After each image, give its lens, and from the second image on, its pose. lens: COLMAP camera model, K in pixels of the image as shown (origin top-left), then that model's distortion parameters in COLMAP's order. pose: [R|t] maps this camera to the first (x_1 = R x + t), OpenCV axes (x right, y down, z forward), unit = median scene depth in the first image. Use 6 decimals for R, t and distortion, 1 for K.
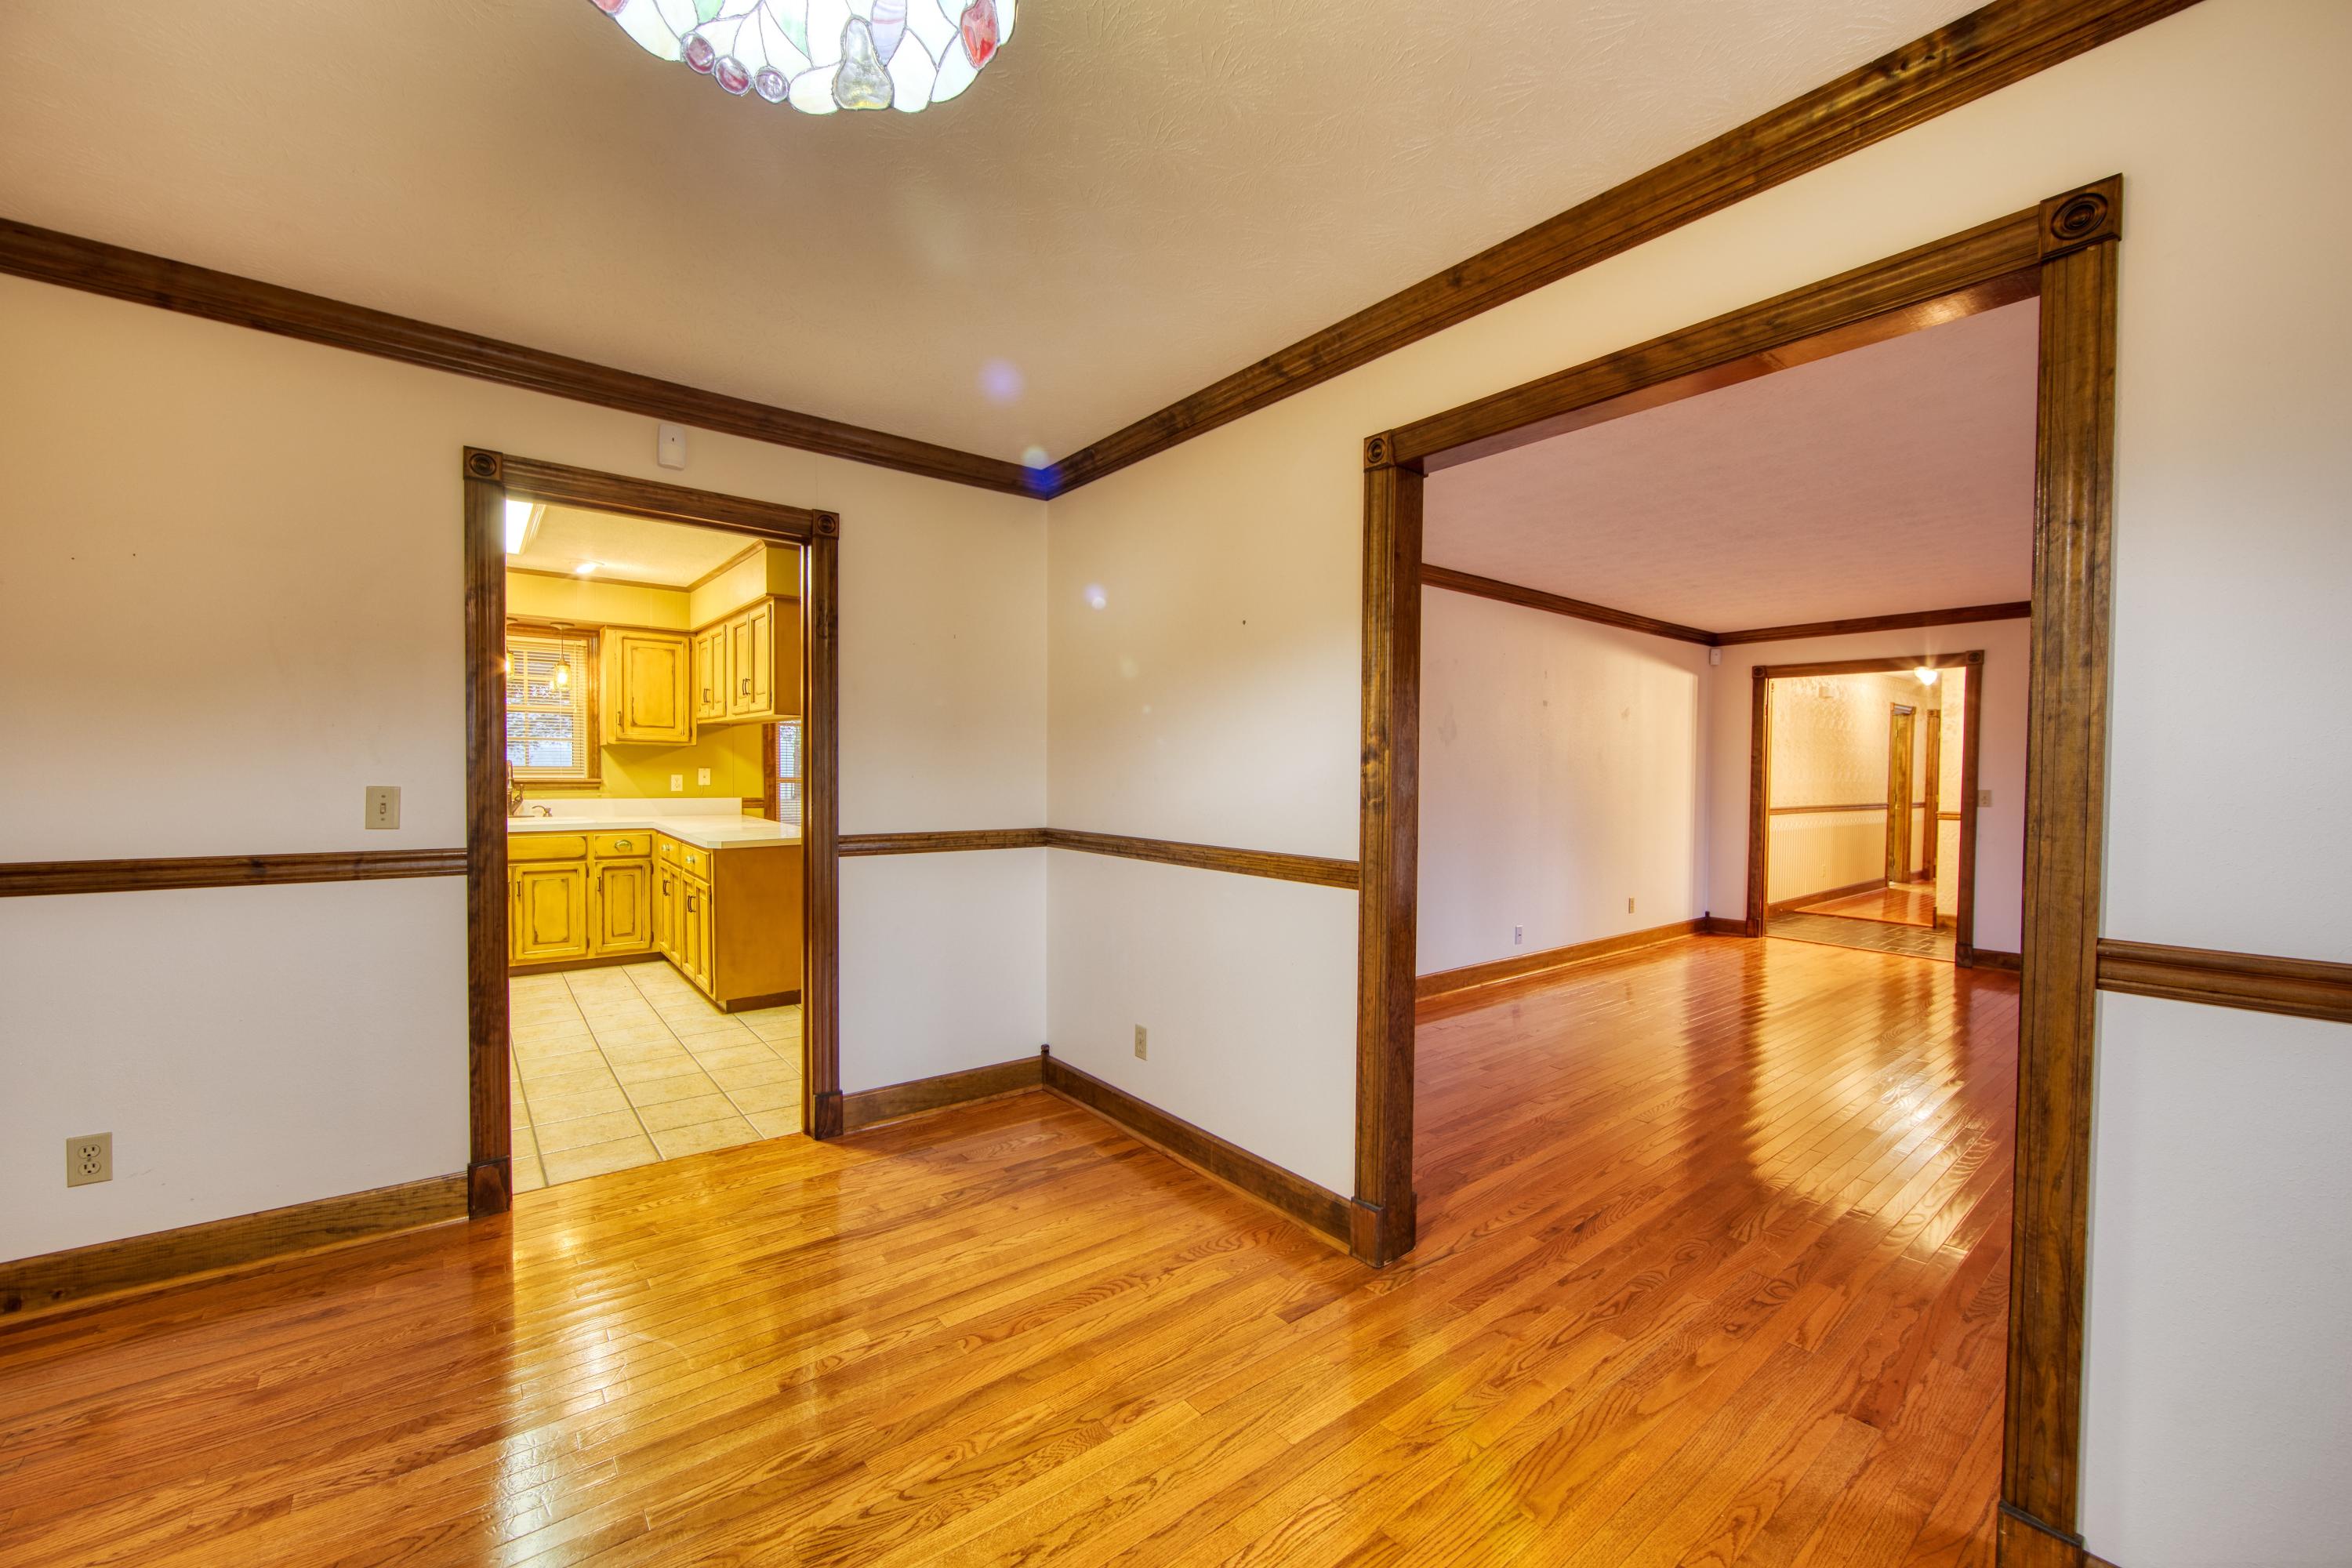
lens RADIAL K [[929.5, 0, 1179.9], [0, 929.5, 795.8], [0, 0, 1]] dist [-0.014984, 0.000731]
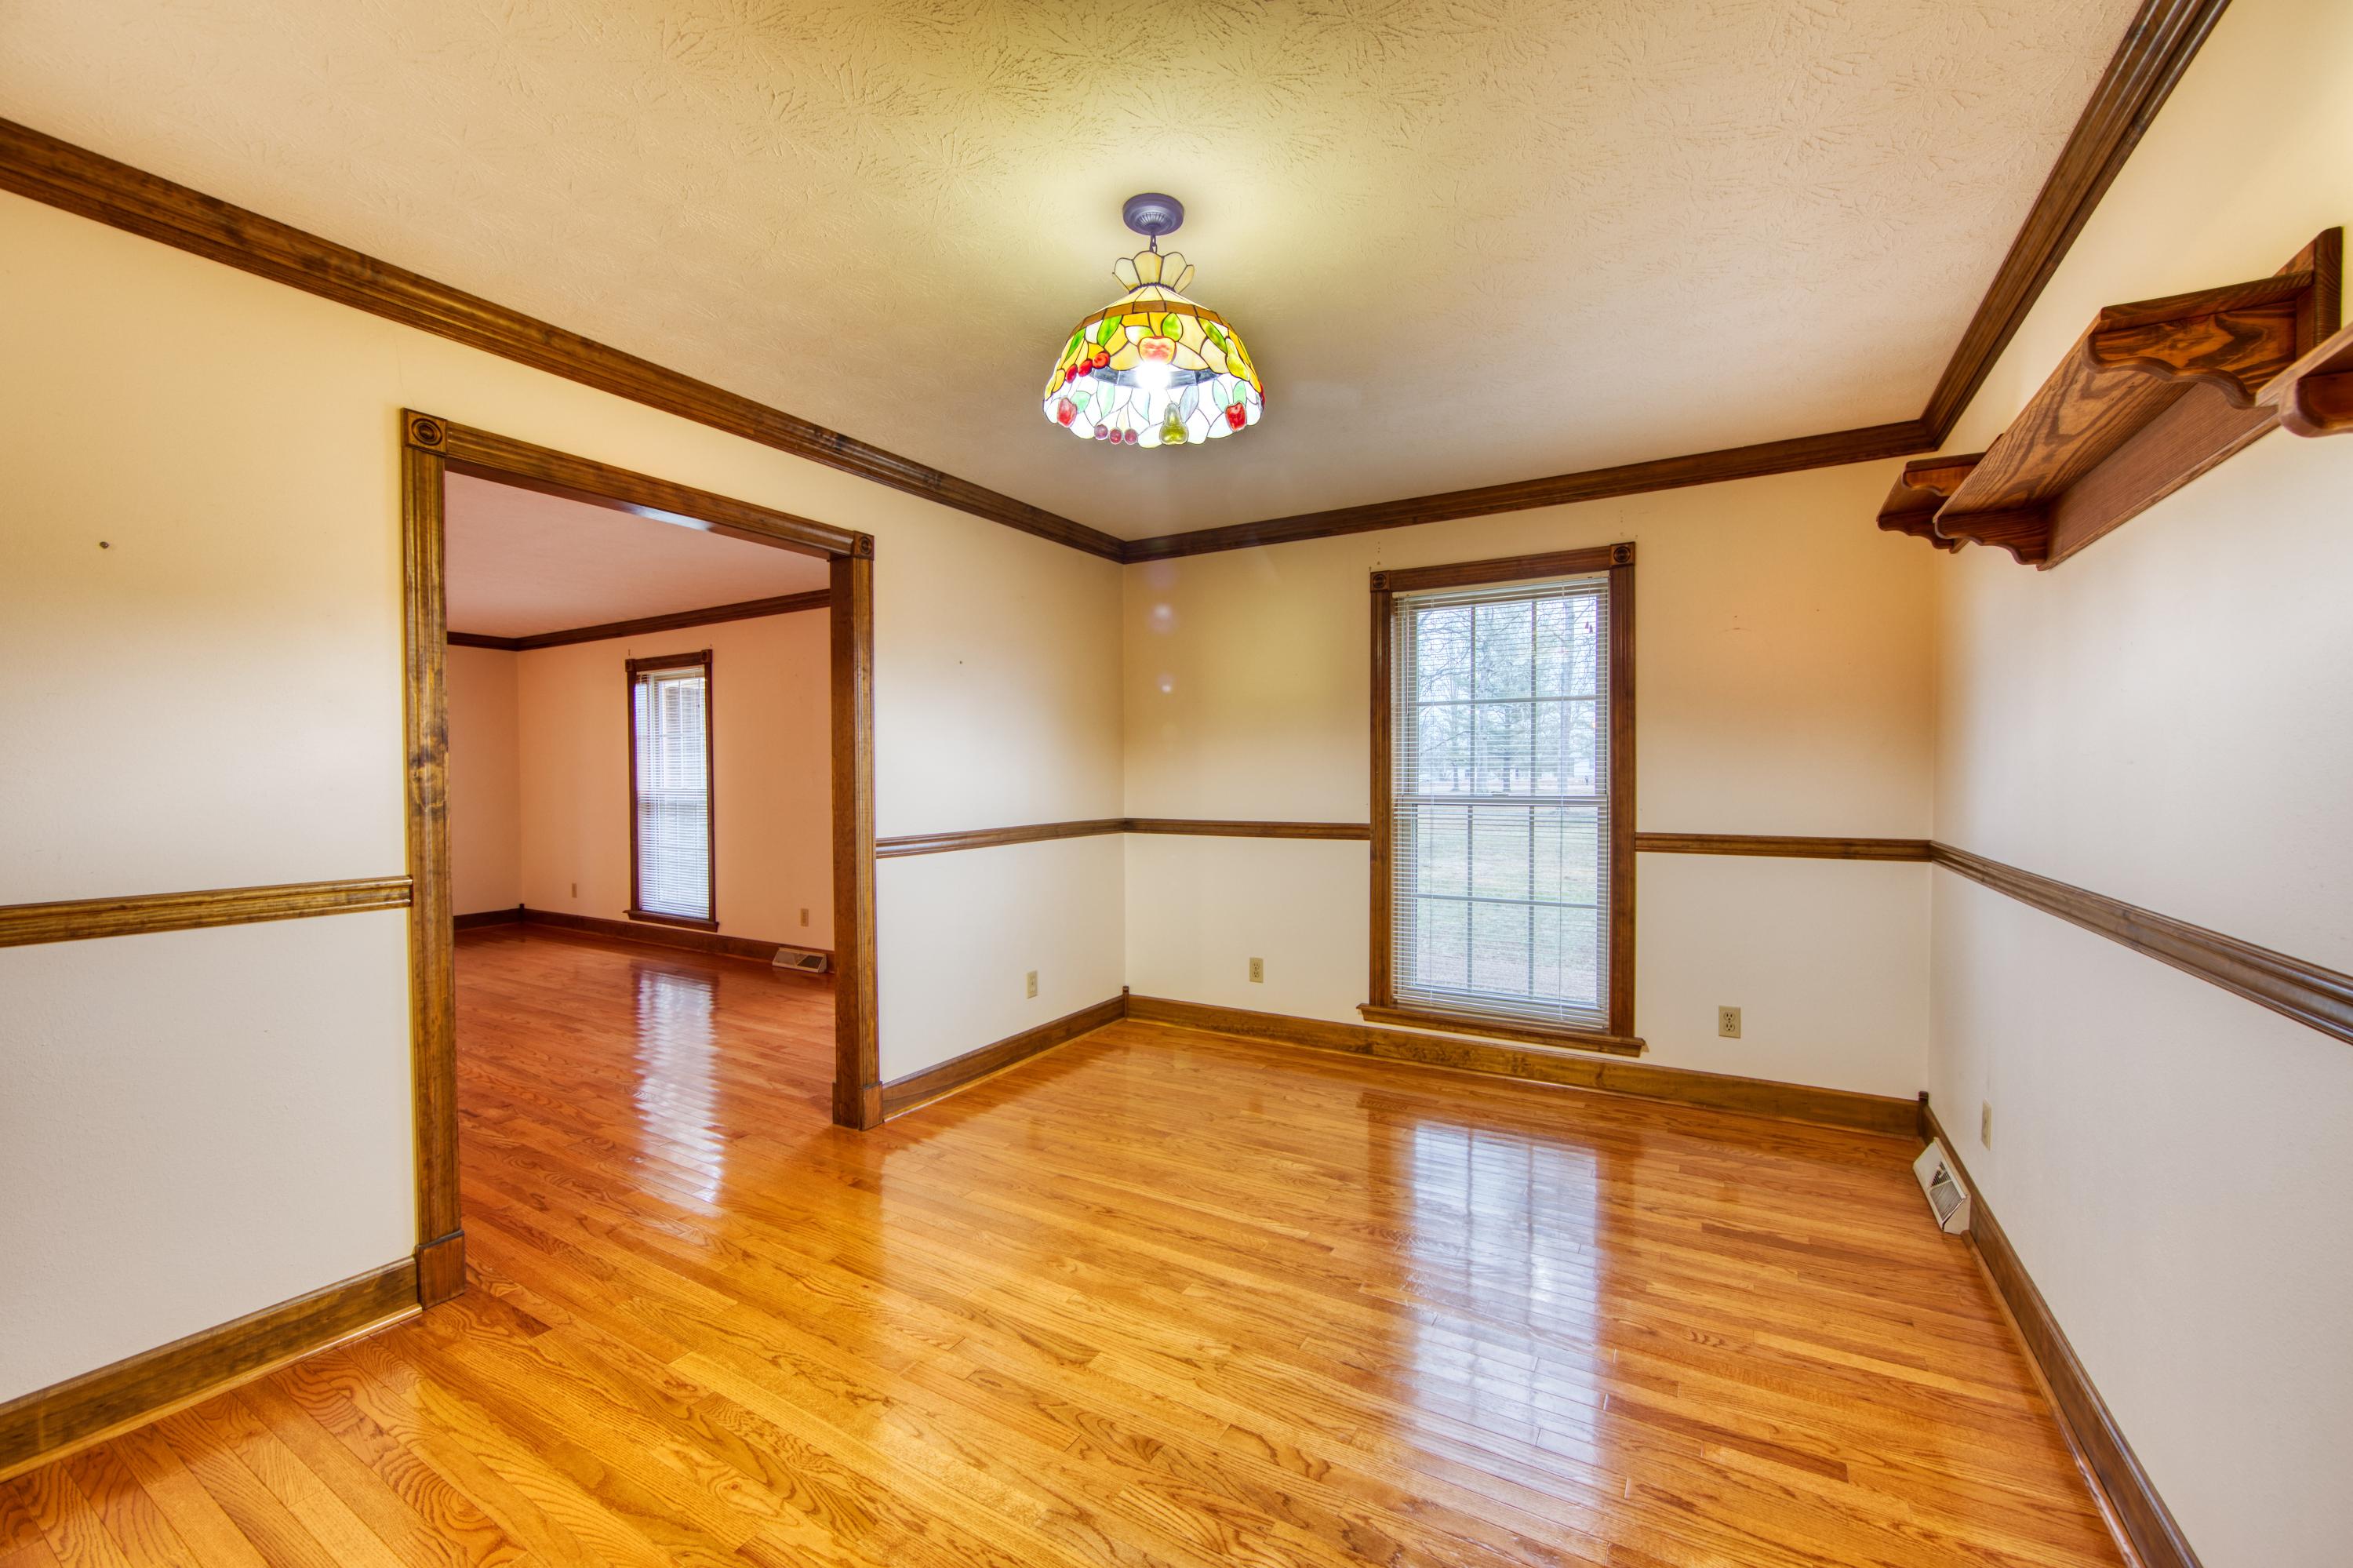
lens RADIAL K [[929.9, 0, 1178.7], [0, 929.9, 796.1], [0, 0, 1]] dist [-0.014984, 0.000731]
pose [[-0.357252, -0.031161, 0.933488, -0.924174], [0.021042, 0.998921, 0.041398, -0.028036], [-0.933771, 0.034432, -0.356211, 0.629022]]
